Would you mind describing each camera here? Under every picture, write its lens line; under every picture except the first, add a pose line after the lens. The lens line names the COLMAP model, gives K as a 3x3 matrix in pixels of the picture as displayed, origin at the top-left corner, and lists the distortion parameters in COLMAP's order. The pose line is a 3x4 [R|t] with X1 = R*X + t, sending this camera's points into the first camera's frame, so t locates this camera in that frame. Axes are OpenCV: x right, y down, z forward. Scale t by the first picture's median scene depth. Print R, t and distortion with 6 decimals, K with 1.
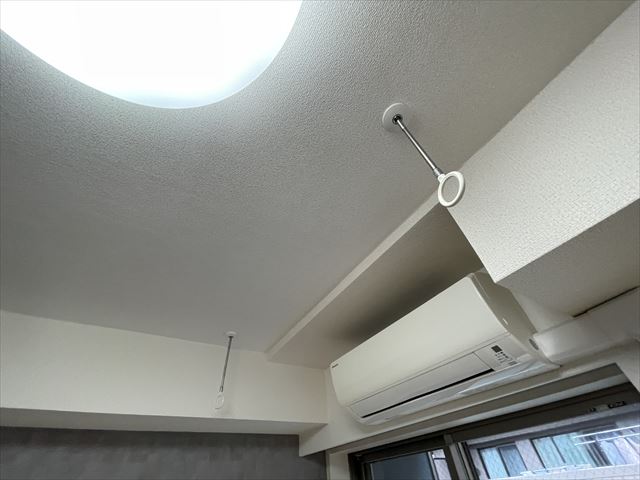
lens RADIAL K [[252.0, 0, 323.5], [0, 252.0, 244.3], [0, 0, 1]] dist [-0.002803, -0.000523]
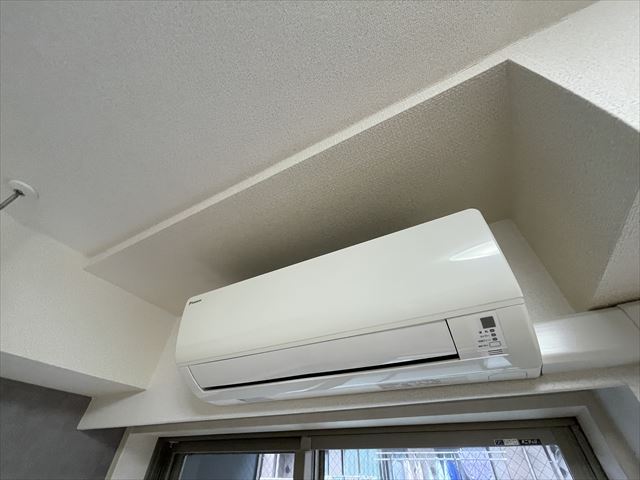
lens RADIAL K [[259.3, 0, 319.8], [0, 259.3, 237.8], [0, 0, 1]] dist [-0.000323, 0.000029]
pose [[0.860149, 0.403701, 0.311720, 0.037294], [-0.411283, 0.910435, -0.044203, 0.195666], [-0.301645, -0.090184, 0.949145, 0.258059]]
